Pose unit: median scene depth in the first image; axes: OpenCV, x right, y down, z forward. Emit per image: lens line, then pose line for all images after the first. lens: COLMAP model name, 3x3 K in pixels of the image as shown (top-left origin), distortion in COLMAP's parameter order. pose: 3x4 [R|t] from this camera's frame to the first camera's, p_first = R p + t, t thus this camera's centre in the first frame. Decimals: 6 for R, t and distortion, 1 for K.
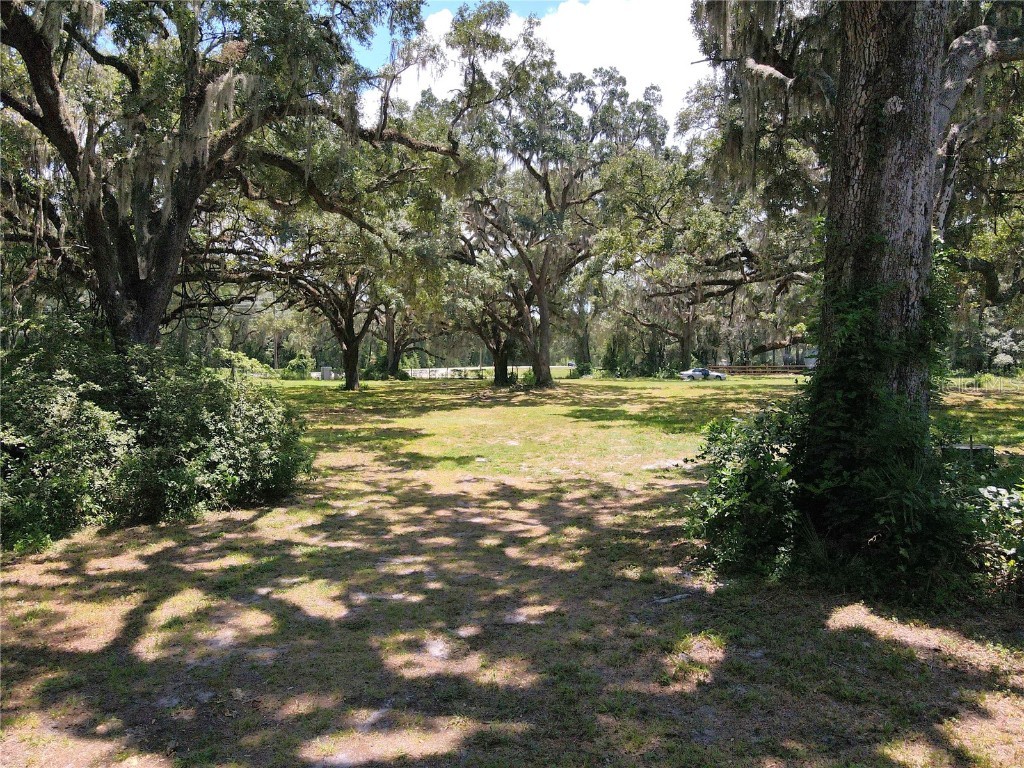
lens RADIAL K [[751.7, 0, 514.9], [0, 751.7, 378.3], [0, 0, 1]] dist [0.016204, -0.002736]
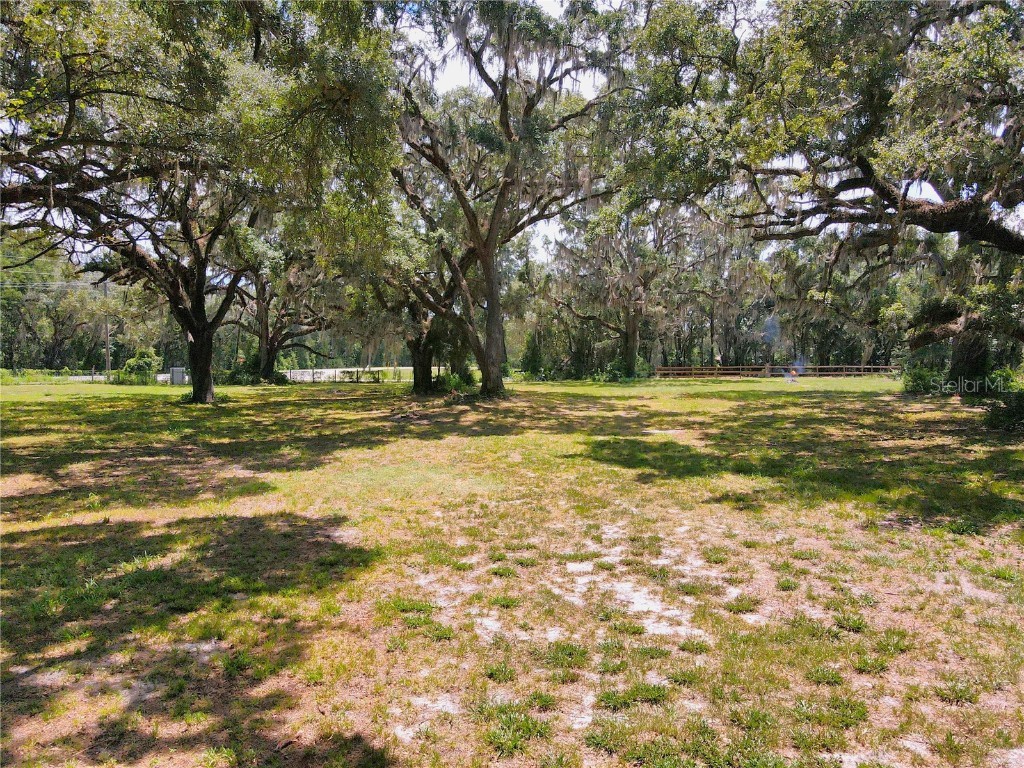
lens RADIAL K [[751.7, 0, 505.4], [0, 751.7, 378.7], [0, 0, 1]] dist [0.016204, -0.002736]
pose [[0.989281, -0.002242, 0.146007, -0.044817], [0.002216, 0.999997, 0.000342, -0.005050], [-0.146007, -0.000015, 0.989283, 0.277233]]
